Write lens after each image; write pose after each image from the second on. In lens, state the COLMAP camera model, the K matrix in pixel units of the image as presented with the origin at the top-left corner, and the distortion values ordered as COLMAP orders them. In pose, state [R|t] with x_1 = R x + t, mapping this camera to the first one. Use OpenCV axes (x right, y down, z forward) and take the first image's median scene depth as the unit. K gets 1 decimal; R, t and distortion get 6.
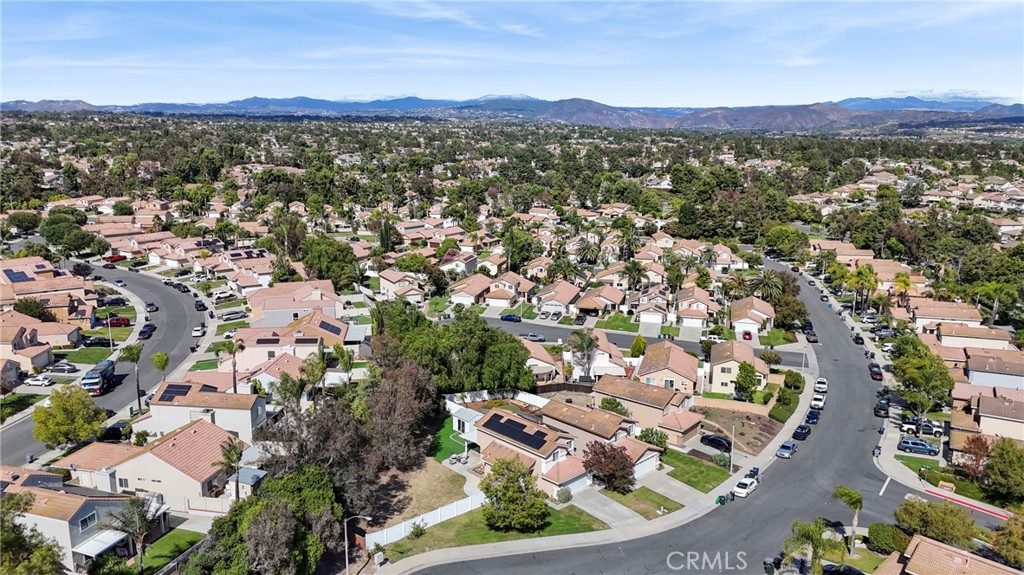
lens RADIAL K [[750.7, 0, 512.0], [0, 750.7, 287.5], [0, 0, 1]] dist [0.112737, -0.160055]
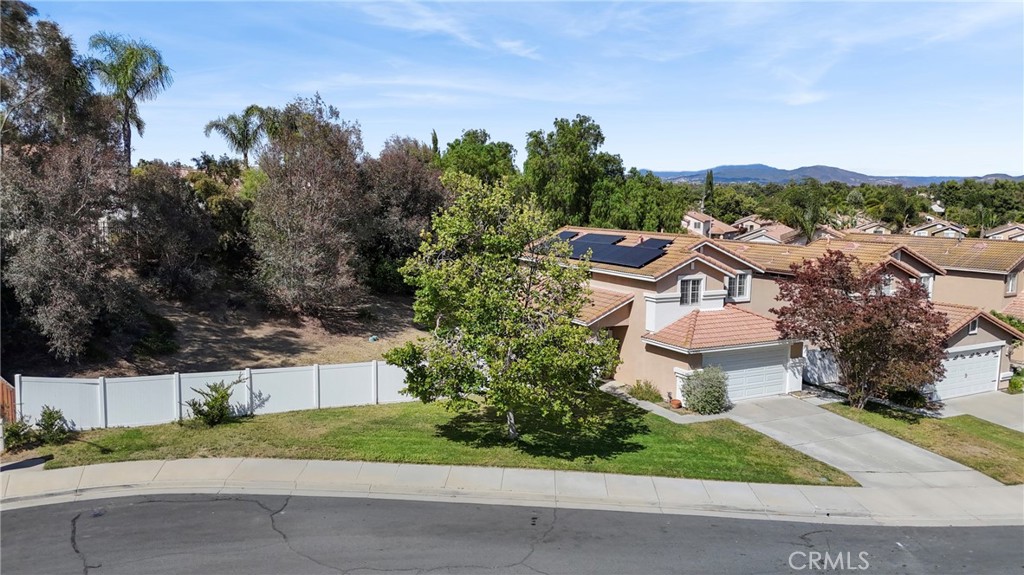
lens RADIAL K [[750.7, 0, 512.0], [0, 750.7, 287.5], [0, 0, 1]] dist [0.112737, -0.160055]
pose [[0.955649, 0.037886, -0.292060, 0.082542], [-0.065795, 0.994091, -0.086333, 0.261274], [0.287063, 0.101721, 0.952495, 0.649712]]
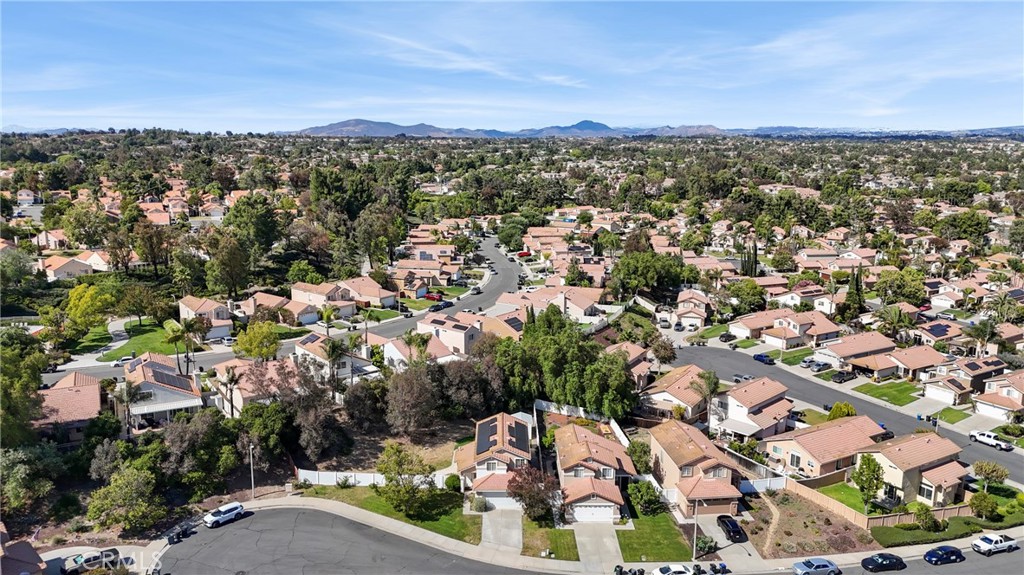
lens RADIAL K [[750.7, 0, 512.0], [0, 750.7, 287.5], [0, 0, 1]] dist [0.112737, -0.160055]
pose [[0.721703, 0.130250, -0.679839, 0.748427], [-0.148735, 0.988376, 0.031468, -0.051523], [0.676035, 0.078405, 0.732686, 0.259080]]
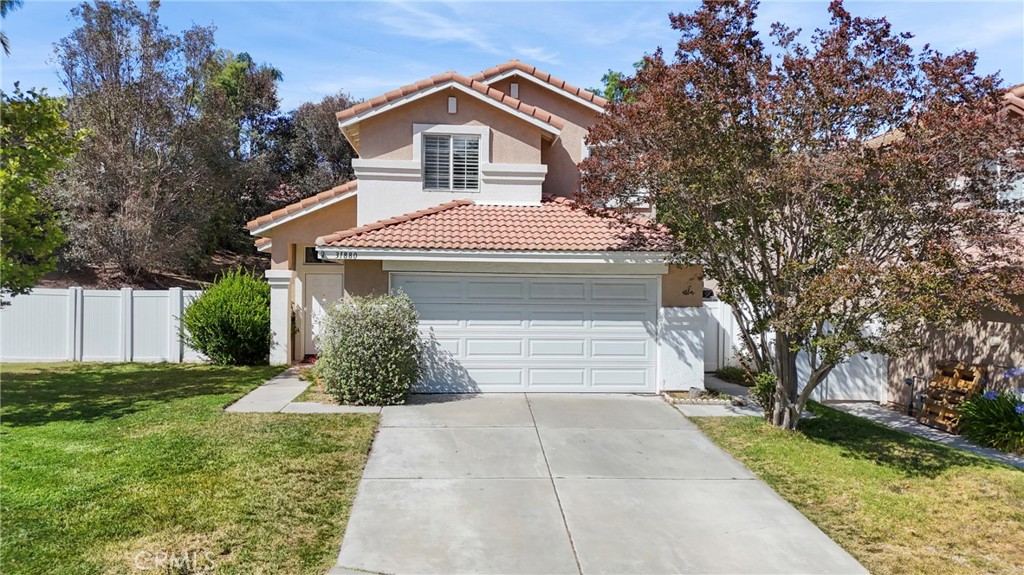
lens RADIAL K [[750.7, 0, 512.0], [0, 750.7, 287.5], [0, 0, 1]] dist [0.112737, -0.160055]
pose [[0.770652, 0.006365, -0.637225, 0.176389], [-0.140842, 0.976923, -0.160575, 0.279142], [0.621498, 0.213496, 0.753764, 0.903110]]
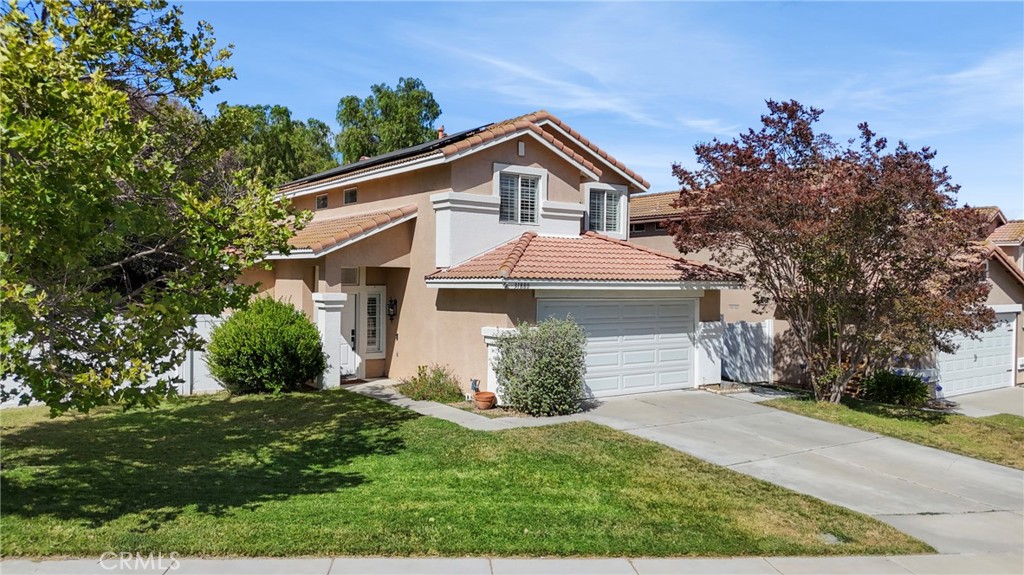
lens RADIAL K [[750.7, 0, 512.0], [0, 750.7, 287.5], [0, 0, 1]] dist [0.112737, -0.160055]
pose [[0.988737, 0.003576, -0.149621, 0.085740], [-0.034195, 0.978668, -0.202581, 0.287599], [0.145705, 0.205415, 0.967768, 0.835265]]
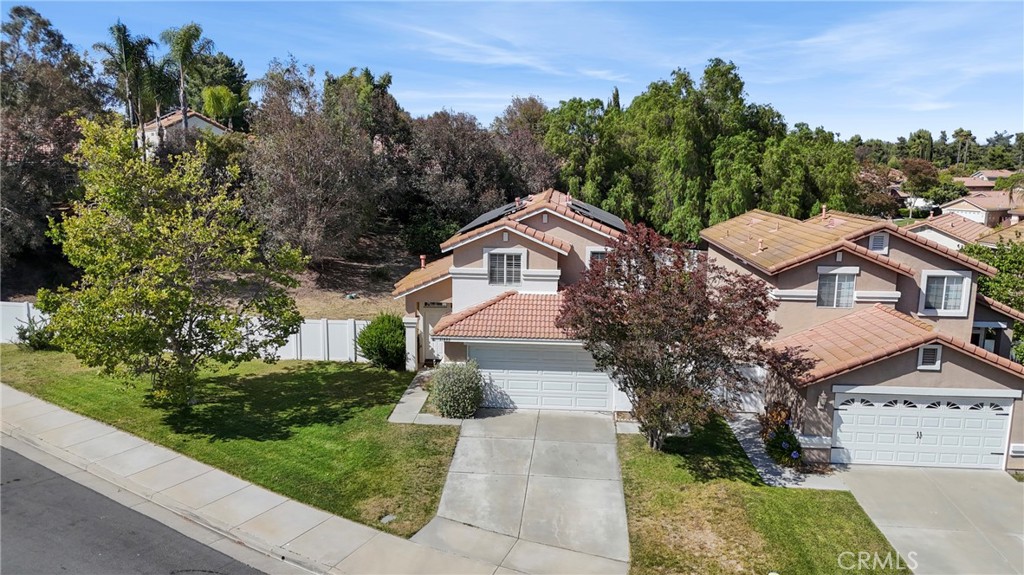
lens RADIAL K [[750.7, 0, 512.0], [0, 750.7, 287.5], [0, 0, 1]] dist [0.112737, -0.160055]
pose [[0.664289, 0.125684, -0.736834, 0.274126], [-0.163691, 0.986295, 0.020660, 0.227620], [0.729332, 0.106889, 0.675758, 0.822972]]
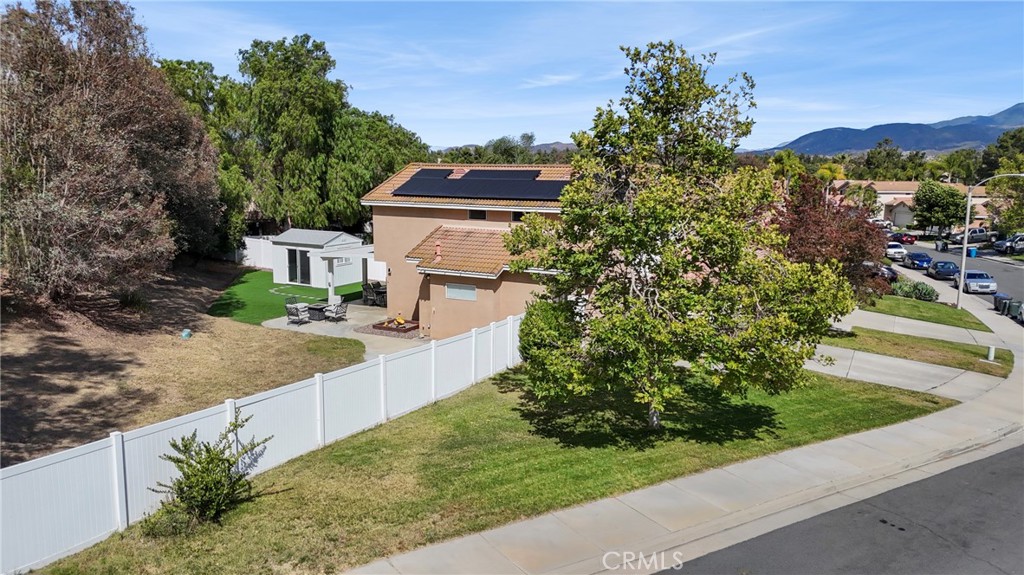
lens RADIAL K [[756.3, 0, 512.0], [0, 756.3, 287.5], [0, 0, 1]] dist [0.086339, -0.091077]
pose [[0.949696, -0.048766, 0.309352, -0.100509], [0.064253, 0.997129, -0.040066, 0.260345], [-0.306510, 0.057928, 0.950103, 0.735729]]
